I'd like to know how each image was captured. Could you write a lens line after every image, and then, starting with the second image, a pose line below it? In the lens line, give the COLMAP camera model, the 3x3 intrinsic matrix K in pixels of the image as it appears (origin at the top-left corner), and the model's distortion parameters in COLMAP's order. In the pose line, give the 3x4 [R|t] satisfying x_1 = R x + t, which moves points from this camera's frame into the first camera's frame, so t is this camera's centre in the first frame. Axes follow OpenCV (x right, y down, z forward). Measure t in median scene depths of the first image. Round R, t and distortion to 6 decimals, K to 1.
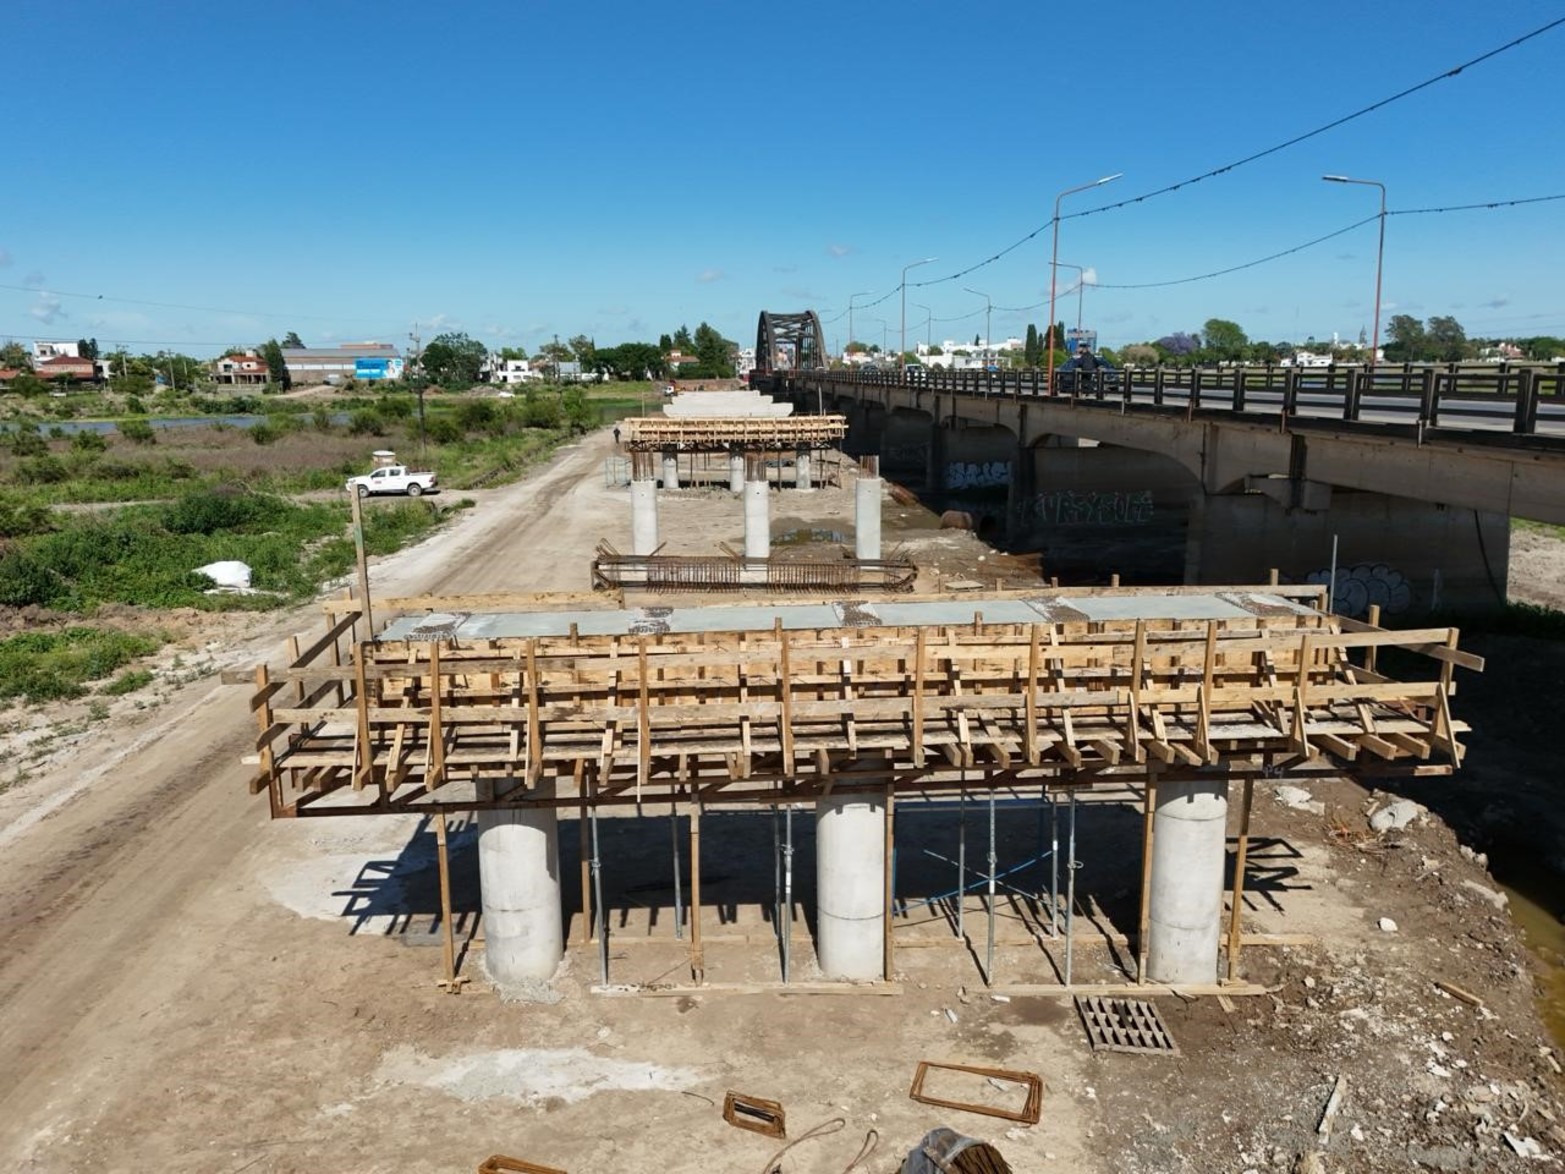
lens RADIAL K [[1185.4, 0, 782.5], [0, 1185.4, 587.0], [0, 0, 1]] dist [0.004431, 0.008685]
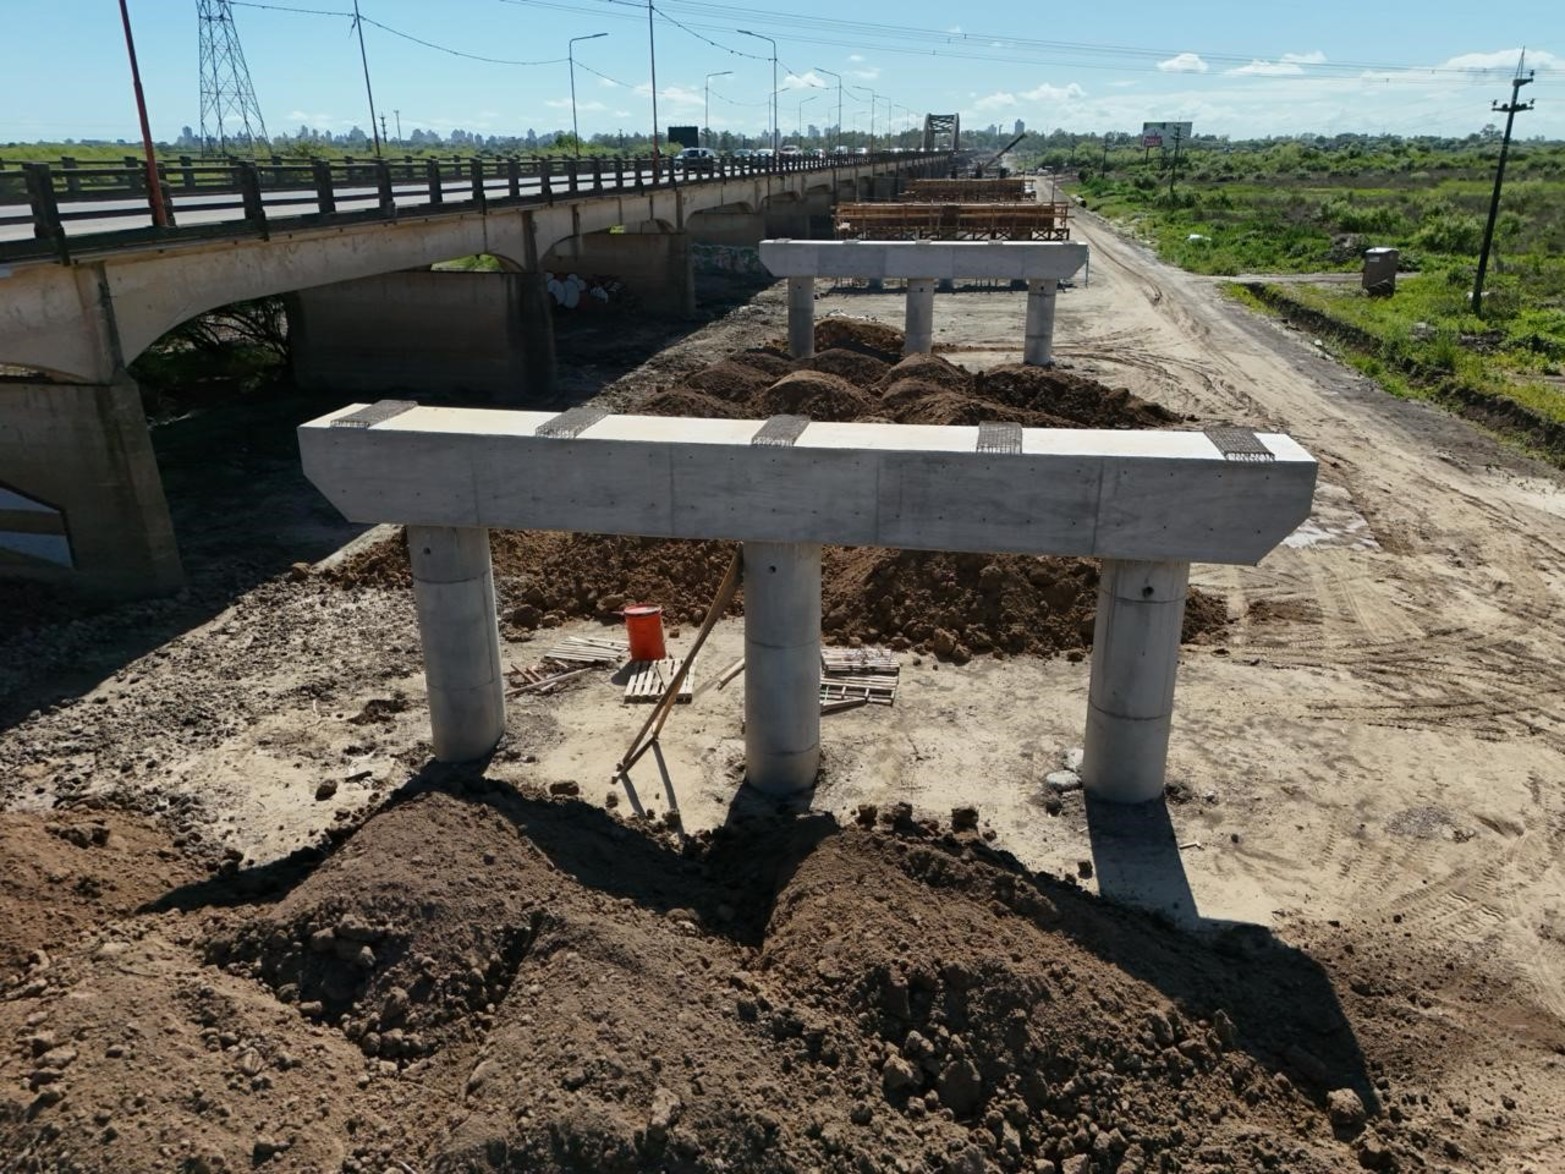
lens RADIAL K [[1147.1, 0, 782.5], [0, 1147.1, 587.0], [0, 0, 1]] dist [0.078732, -0.076144]
pose [[-0.971422, -0.071912, 0.226203, -0.166792], [0.055562, 0.857629, 0.511259, -0.340647], [-0.230764, 0.509217, -0.829124, 1.818111]]
